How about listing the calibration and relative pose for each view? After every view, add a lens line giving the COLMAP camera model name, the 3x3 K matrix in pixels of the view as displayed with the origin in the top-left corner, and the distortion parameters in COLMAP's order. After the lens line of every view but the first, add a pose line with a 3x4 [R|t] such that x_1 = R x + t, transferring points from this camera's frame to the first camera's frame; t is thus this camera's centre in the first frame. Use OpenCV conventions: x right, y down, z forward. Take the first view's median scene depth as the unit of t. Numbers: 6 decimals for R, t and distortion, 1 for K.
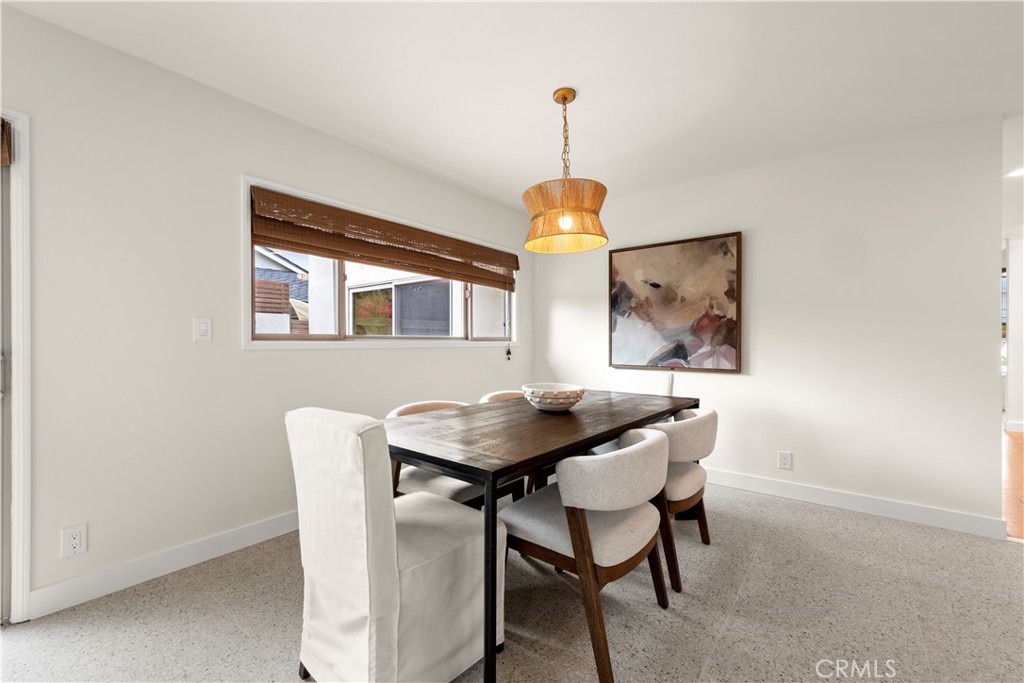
lens RADIAL K [[425.8, 0, 505.1], [0, 425.8, 347.5], [0, 0, 1]] dist [-0.001313, -0.000886]
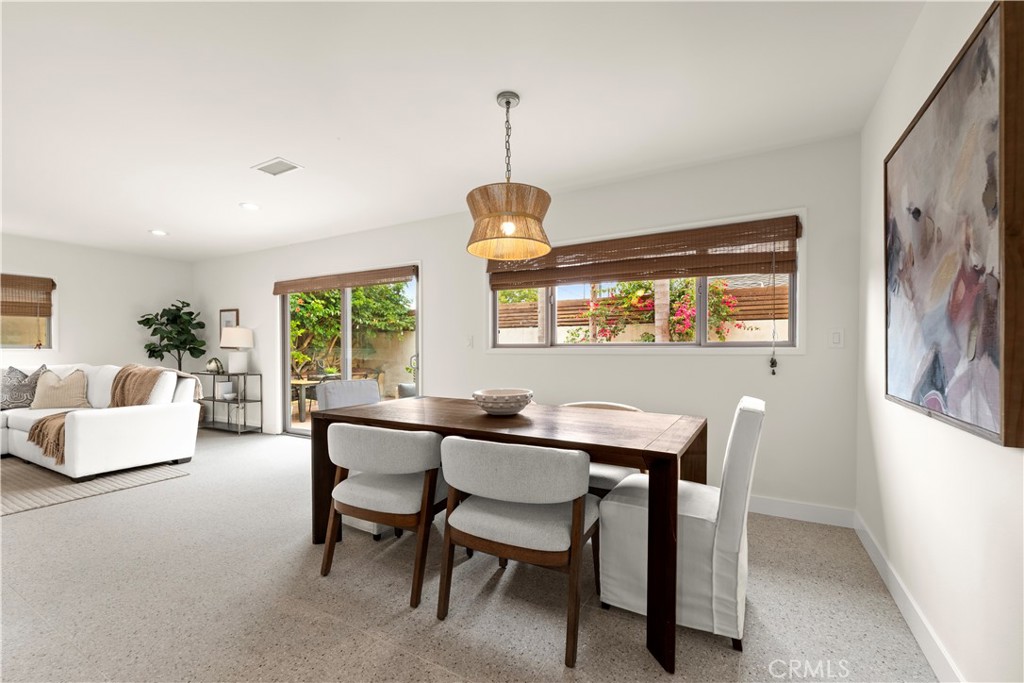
lens RADIAL K [[425.8, 0, 505.8], [0, 425.8, 354.2], [0, 0, 1]] dist [-0.001313, -0.000886]
pose [[0.148822, 0.010201, -0.988811, 0.736530], [-0.009593, 0.999915, 0.008871, -0.006044], [0.988817, 0.008166, 0.148907, 0.551390]]
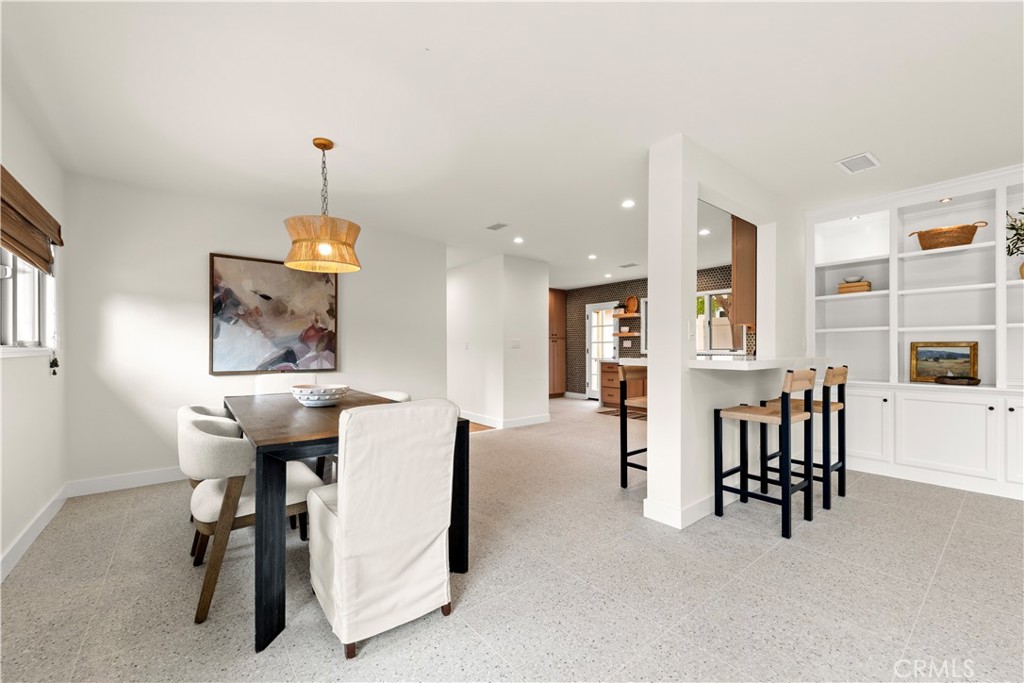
lens RADIAL K [[408.0, 0, 515.1], [0, 408.0, 350.3], [0, 0, 1]] dist [-0.003063, -0.000476]
pose [[0.207743, -0.003225, 0.978178, -0.566361], [0.015982, 0.999872, -0.000097, 0.002794], [-0.978053, 0.015653, 0.207768, 0.153981]]
